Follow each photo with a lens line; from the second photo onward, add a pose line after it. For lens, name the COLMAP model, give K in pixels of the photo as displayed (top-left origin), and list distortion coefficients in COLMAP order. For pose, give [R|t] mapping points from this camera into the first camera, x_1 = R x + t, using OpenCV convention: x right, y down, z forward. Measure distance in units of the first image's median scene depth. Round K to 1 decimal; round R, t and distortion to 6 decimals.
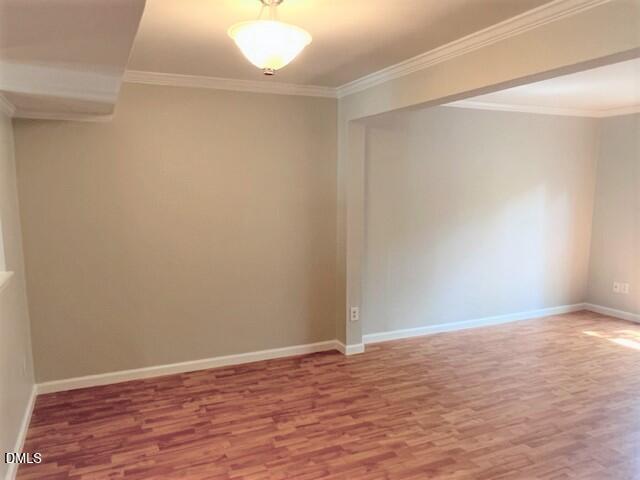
lens RADIAL K [[484.6, 0, 310.8], [0, 484.6, 253.2], [0, 0, 1]] dist [0.038359, -0.031254]
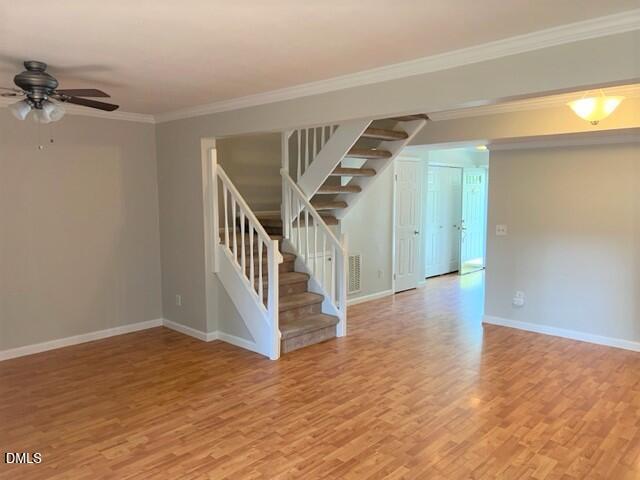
lens RADIAL K [[484.6, 0, 330.5], [0, 484.6, 236.9], [0, 0, 1]] dist [0.038359, -0.031254]
pose [[-0.918434, 0.045551, -0.392943, 0.864287], [-0.045762, 0.974444, 0.219919, -0.200438], [0.392919, 0.219963, -0.892878, 1.385488]]
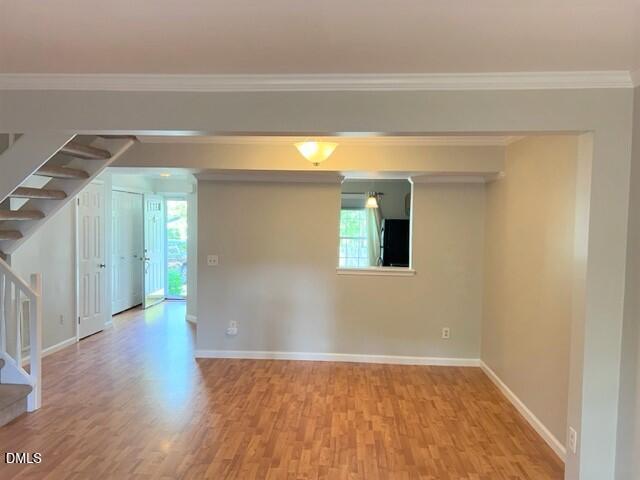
lens RADIAL K [[484.6, 0, 324.7], [0, 484.6, 241.3], [0, 0, 1]] dist [0.038359, -0.031254]
pose [[-0.444706, 0.036340, -0.894939, 0.962283], [-0.138520, 0.984365, 0.108804, -0.180904], [0.884900, 0.172353, -0.432719, 1.173117]]
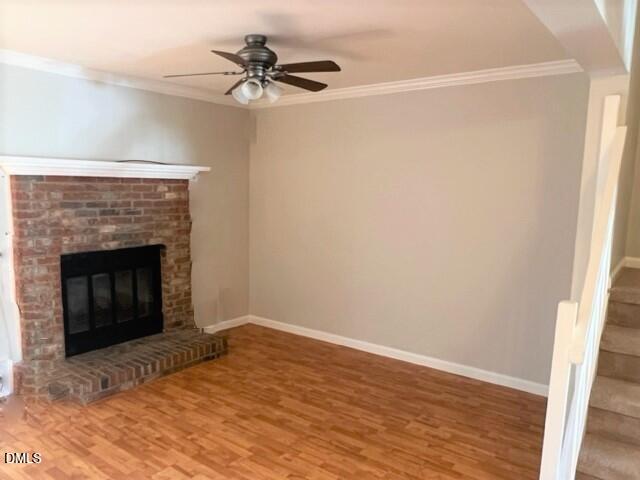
lens RADIAL K [[484.6, 0, 291.6], [0, 484.6, 253.2], [0, 0, 1]] dist [0.038359, -0.031254]
pose [[-0.473677, -0.121202, 0.872319, 0.231711], [0.109467, 0.974702, 0.194869, -0.093507], [-0.873869, 0.187795, -0.448427, 0.707586]]
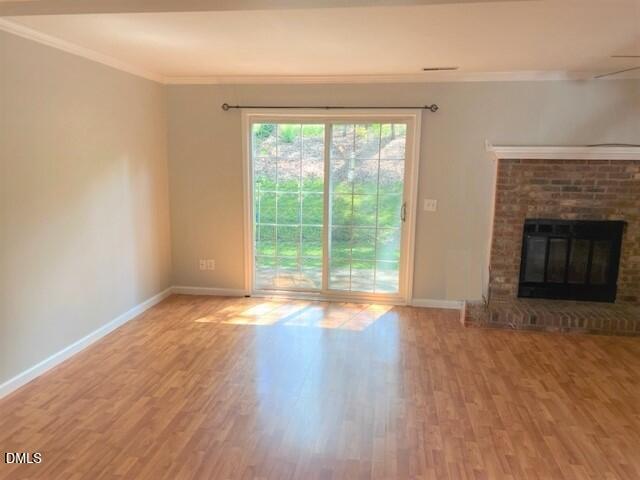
lens RADIAL K [[484.6, 0, 320.9], [0, 484.6, 240.8], [0, 0, 1]] dist [0.038359, -0.031254]
pose [[0.528772, -0.128035, 0.839051, -0.083180], [0.099666, 0.991084, 0.088425, -0.060647], [-0.842892, 0.036869, 0.536818, 0.434019]]
